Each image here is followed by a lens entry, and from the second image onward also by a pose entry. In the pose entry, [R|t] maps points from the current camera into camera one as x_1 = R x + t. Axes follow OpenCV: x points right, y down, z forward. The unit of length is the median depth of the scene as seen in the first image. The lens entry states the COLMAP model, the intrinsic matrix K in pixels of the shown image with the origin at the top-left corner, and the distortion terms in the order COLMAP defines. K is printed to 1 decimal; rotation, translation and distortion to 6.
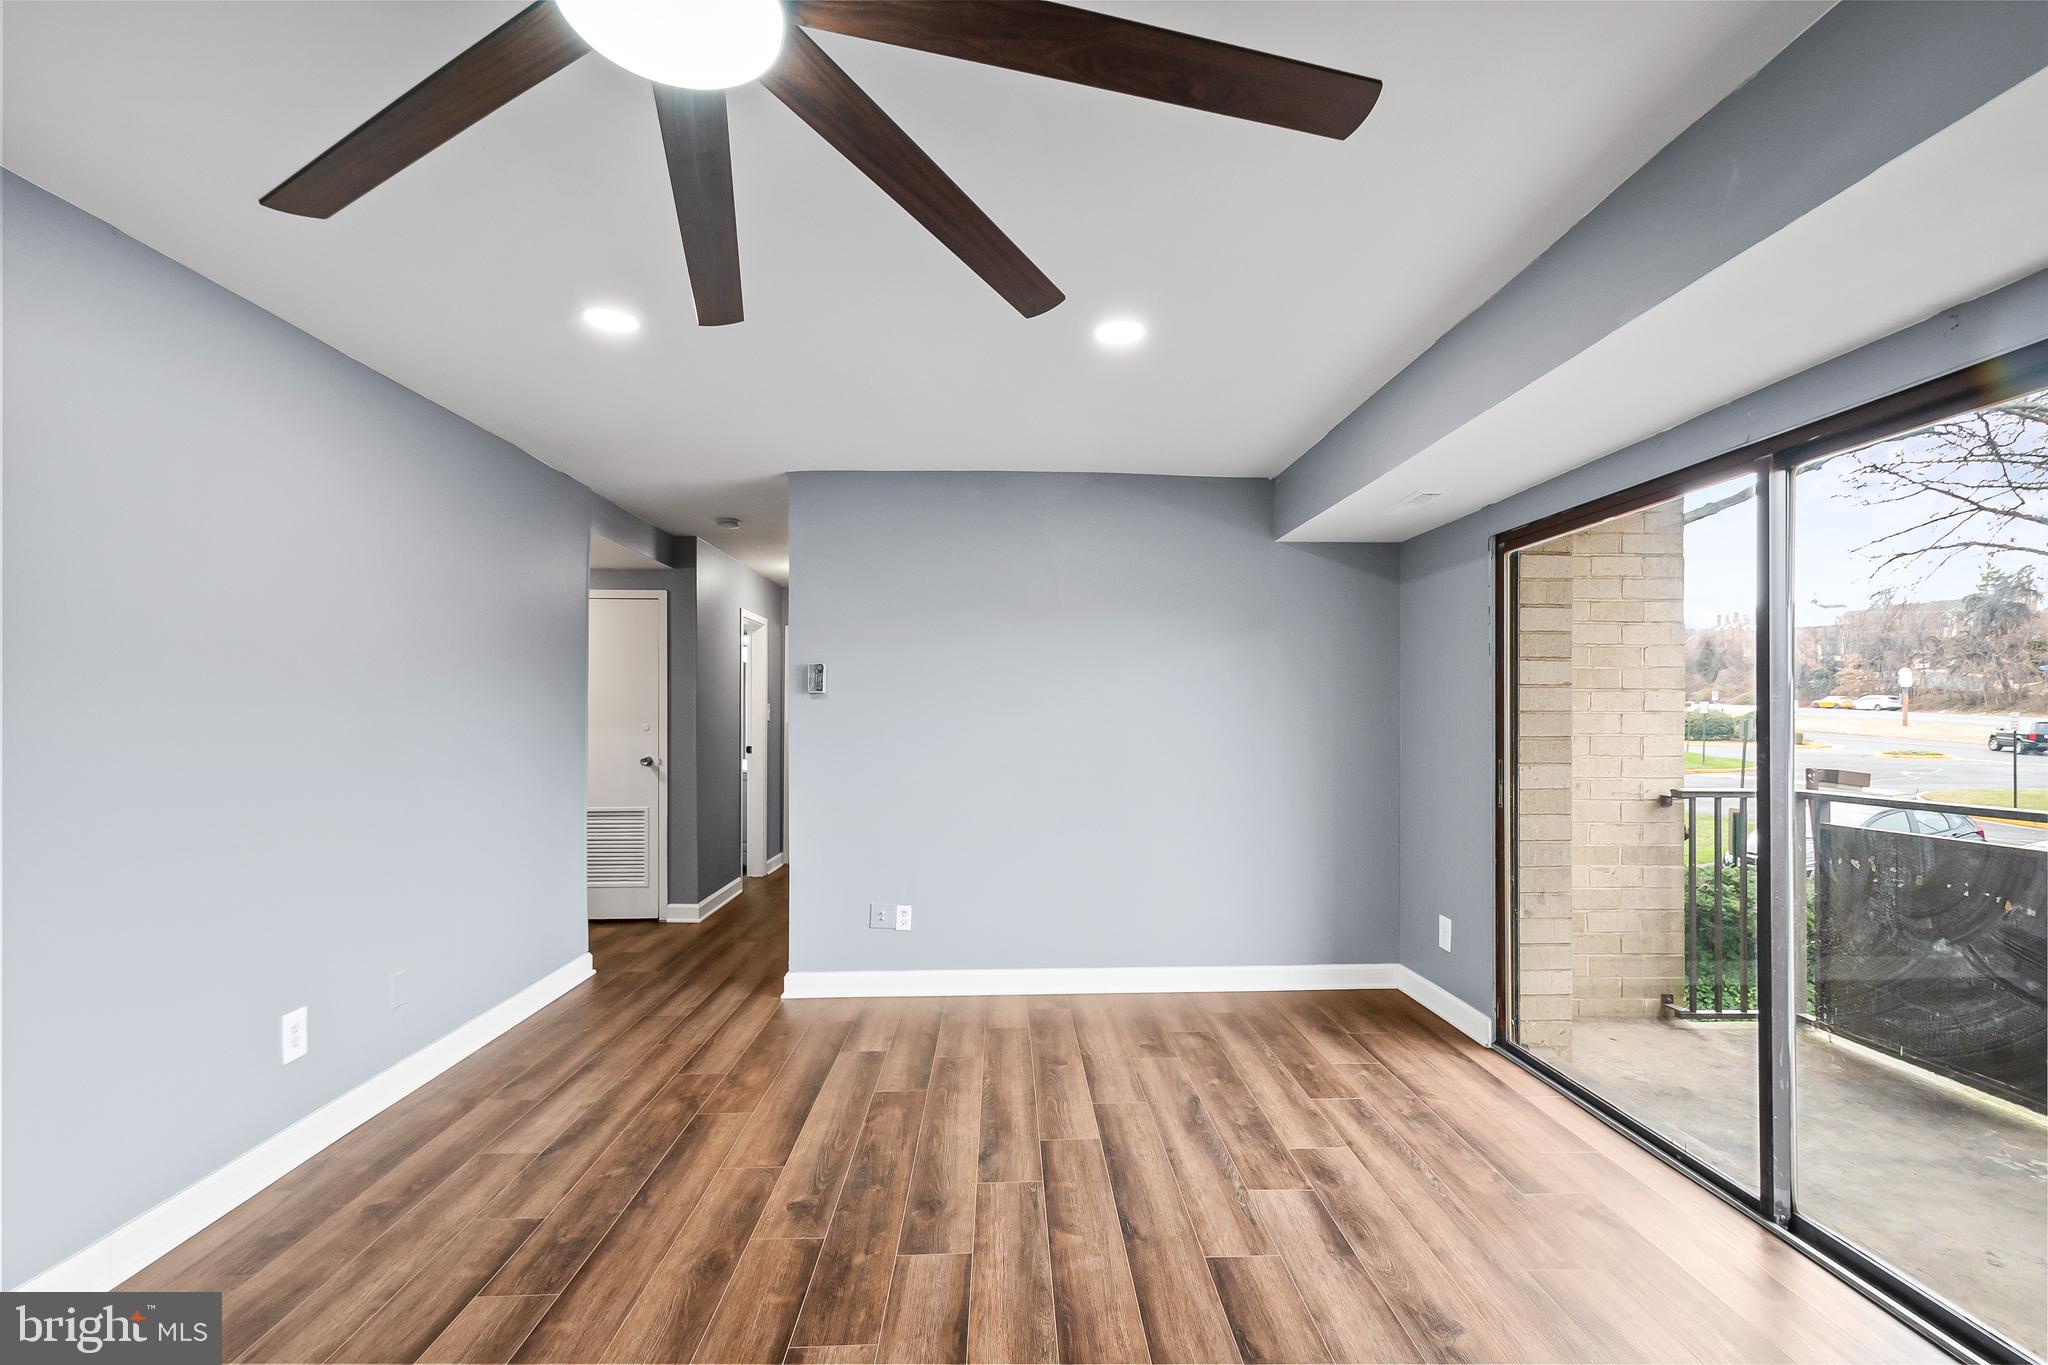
lens RADIAL K [[896.1, 0, 1037.7], [0, 896.1, 711.1], [0, 0, 1]] dist [0.011165, -0.001039]
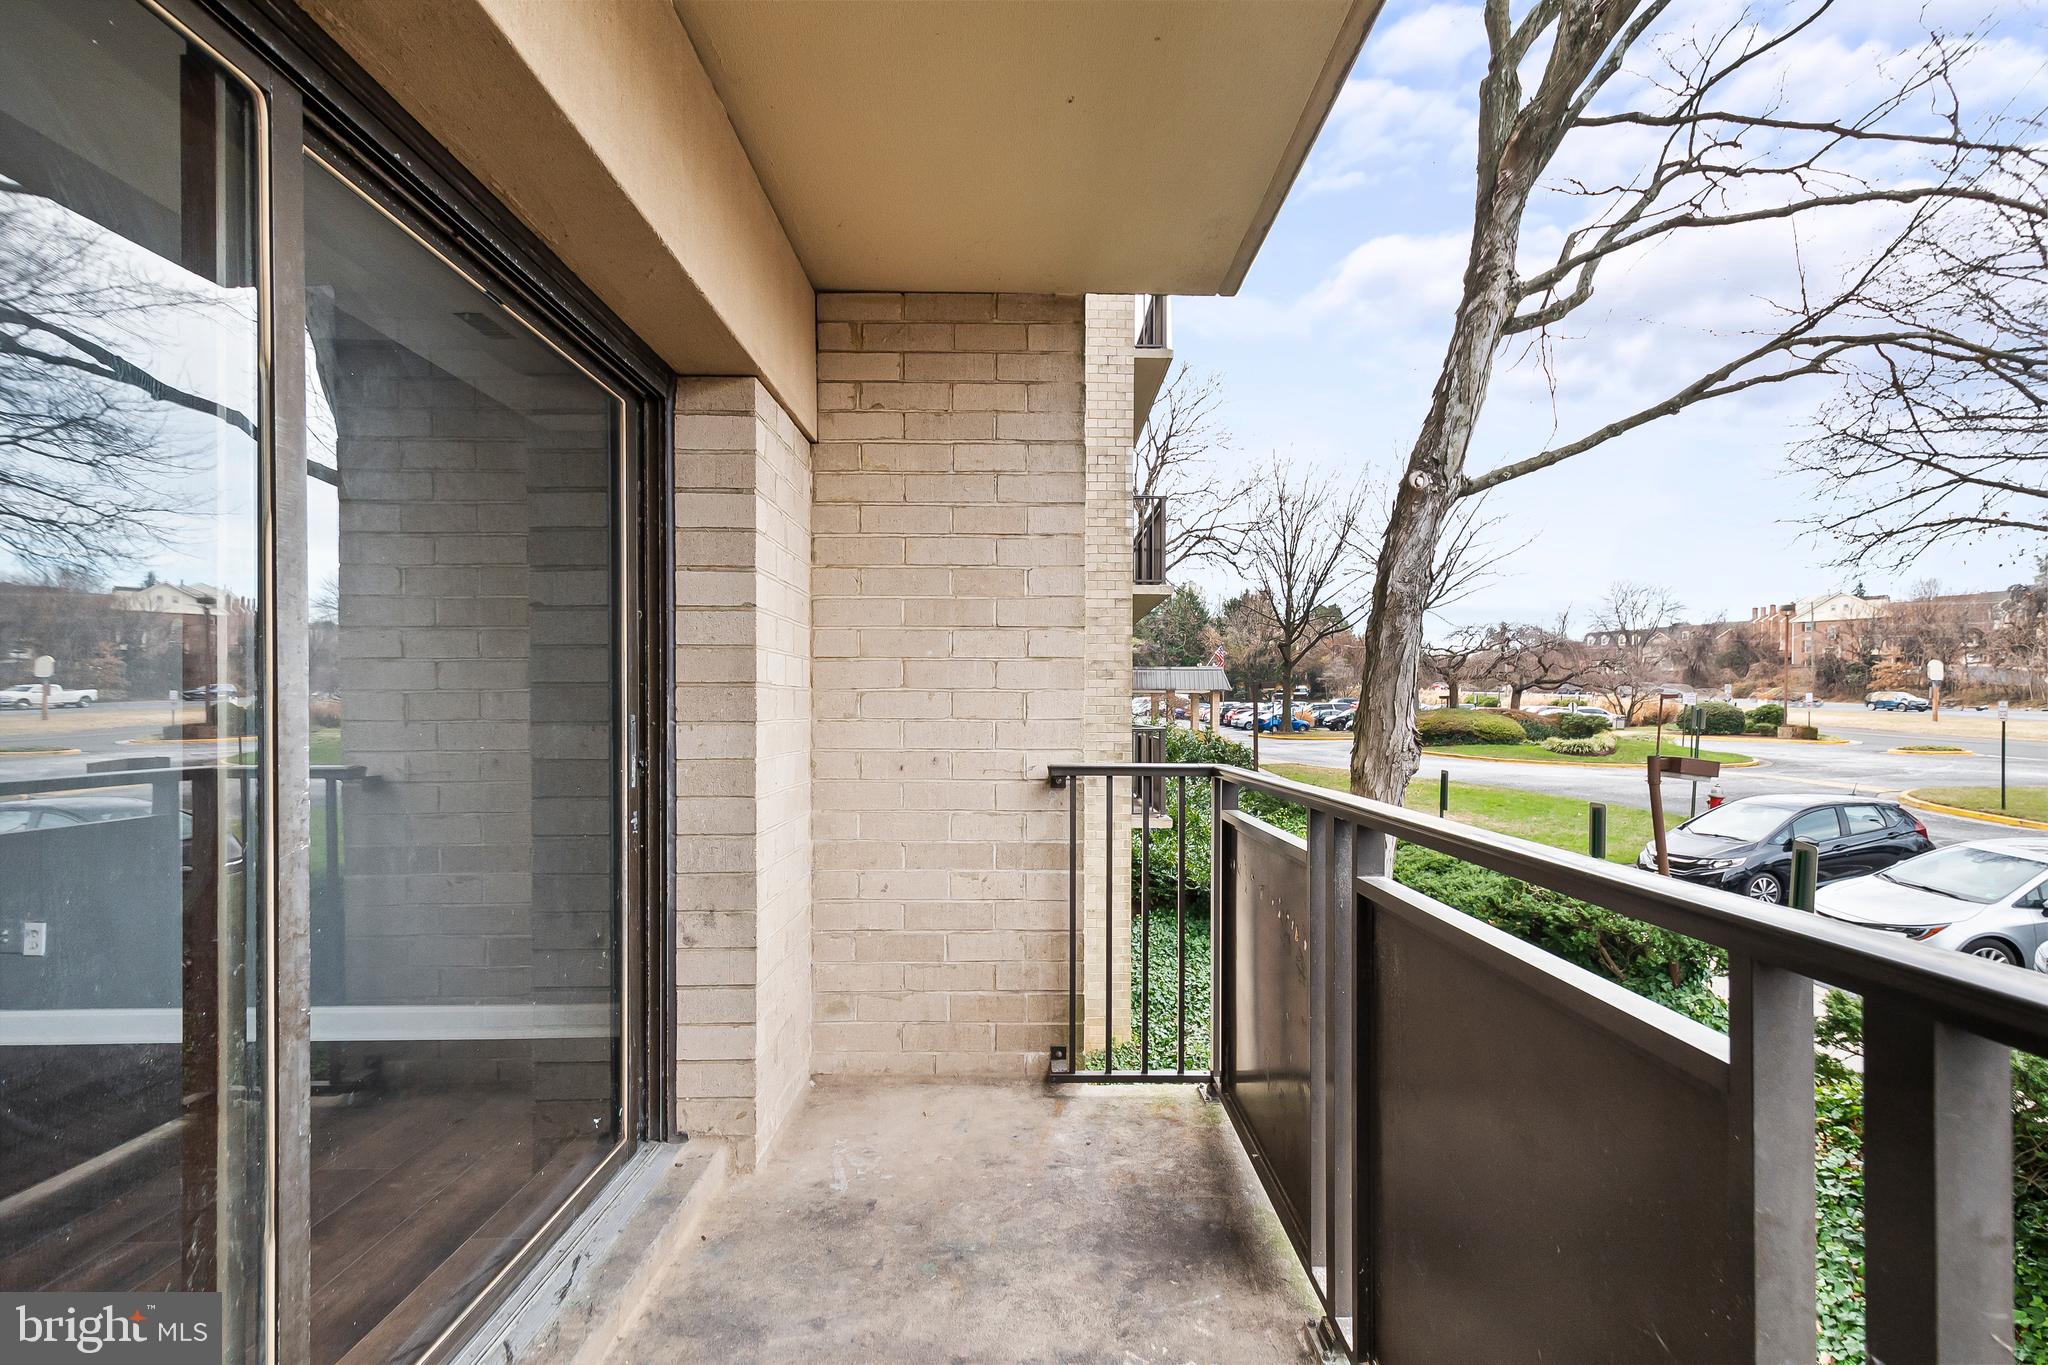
lens RADIAL K [[899.7, 0, 1041.9], [0, 899.7, 710.3], [0, 0, 1]] dist [0.009867, -0.001004]
pose [[0.999559, -0.001564, -0.029650, 0.830155], [0.001585, 0.999999, 0.000696, 0.049838], [0.029649, -0.000743, 0.999560, 0.323428]]
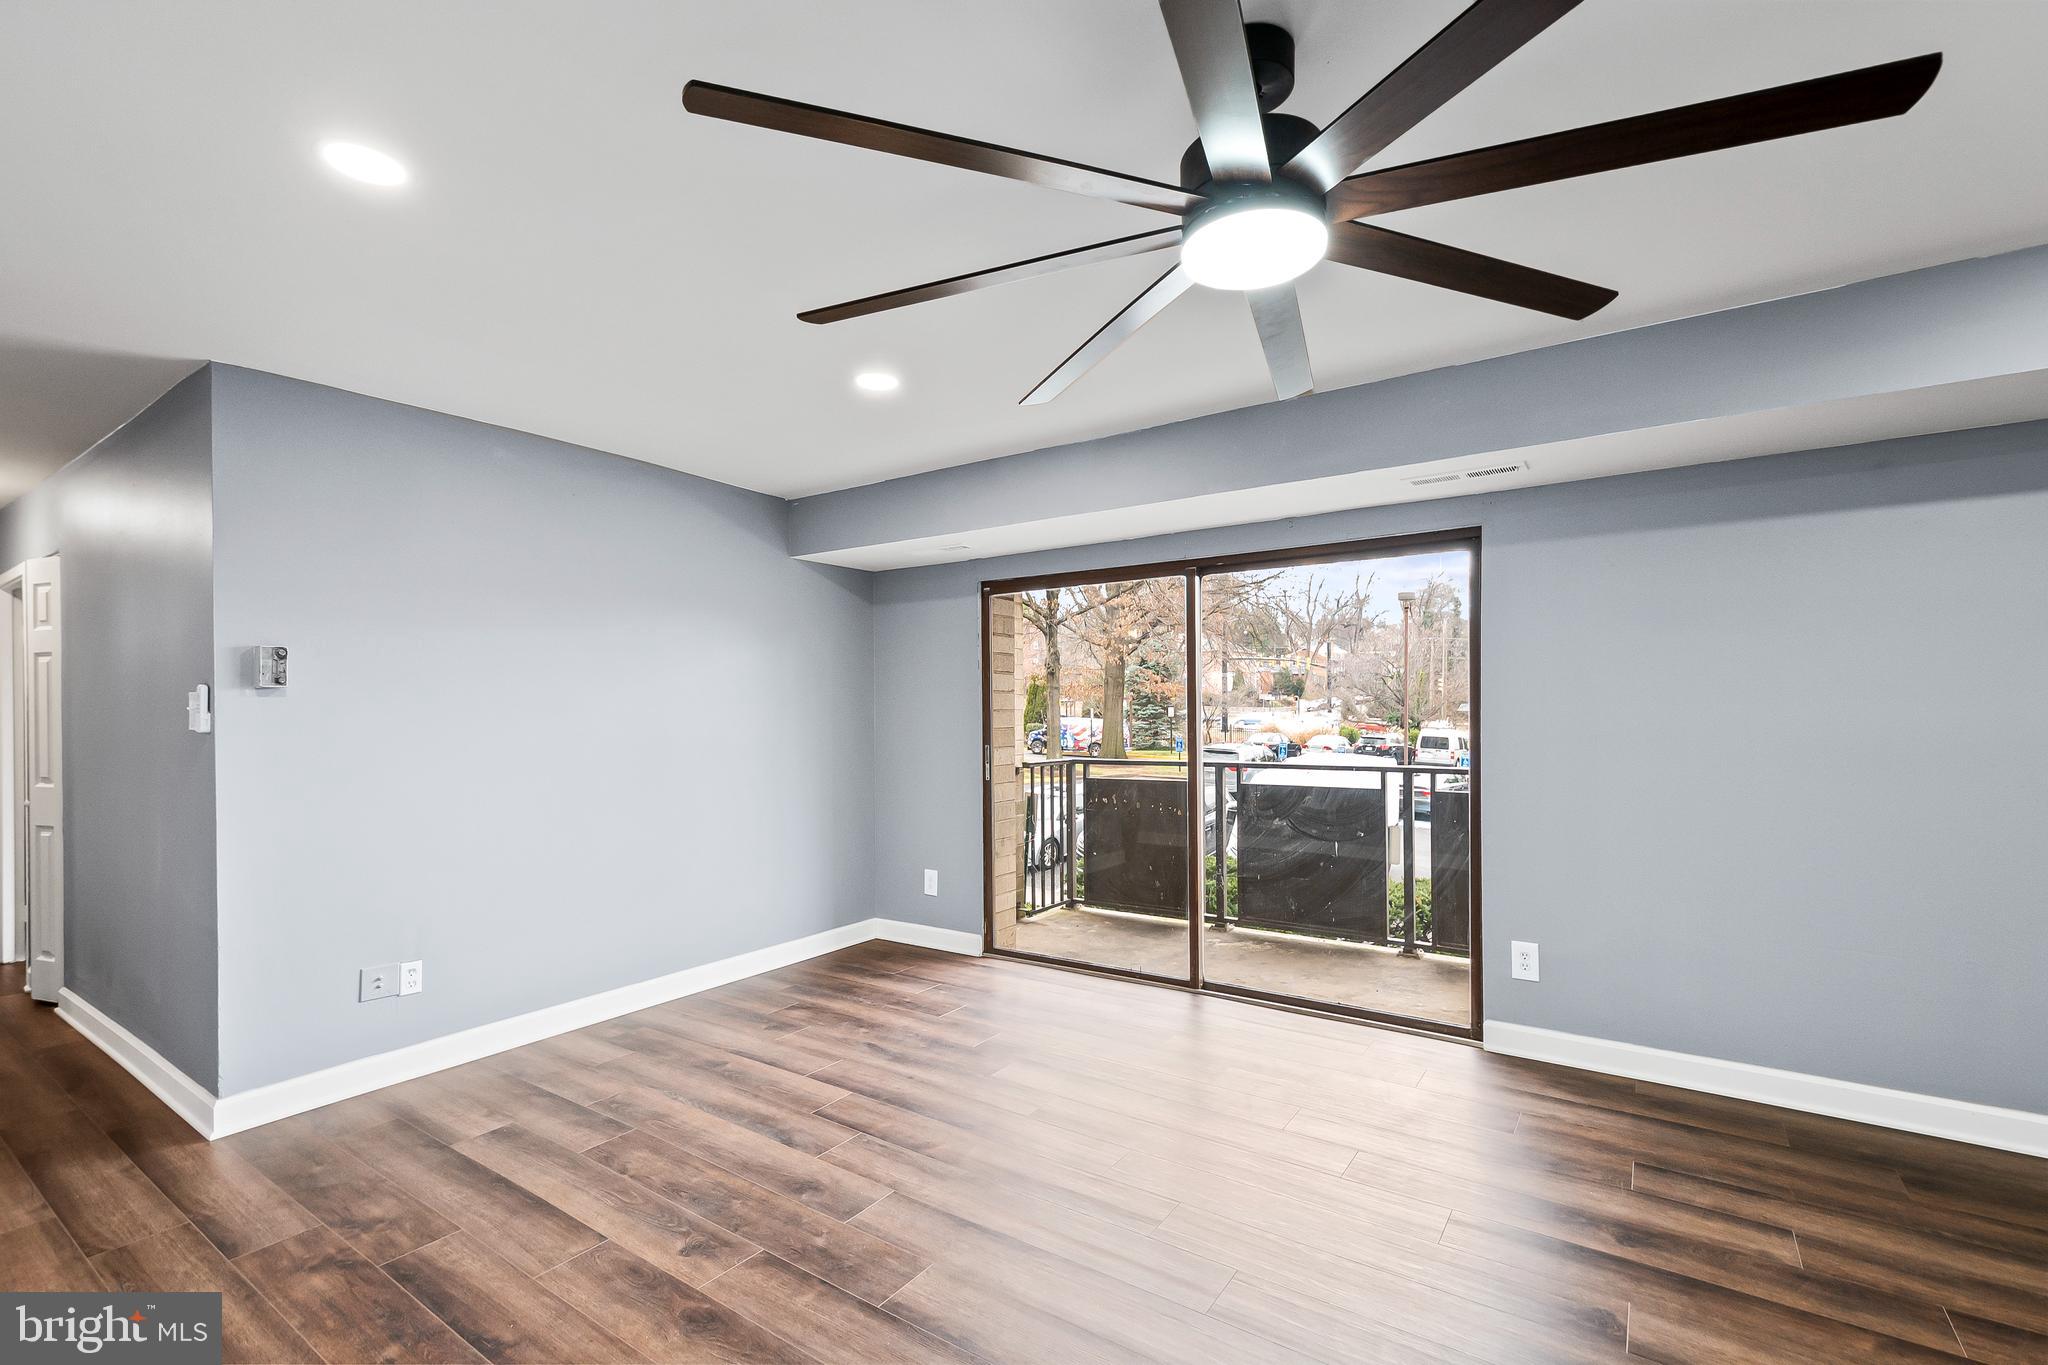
lens RADIAL K [[899.7, 0, 1041.9], [0, 899.7, 710.3], [0, 0, 1]] dist [0.009867, -0.001004]
pose [[0.598175, -0.004034, 0.801356, -0.531315], [0.005157, 0.999986, 0.001185, -0.000402], [-0.801349, 0.003424, 0.598187, 0.105632]]
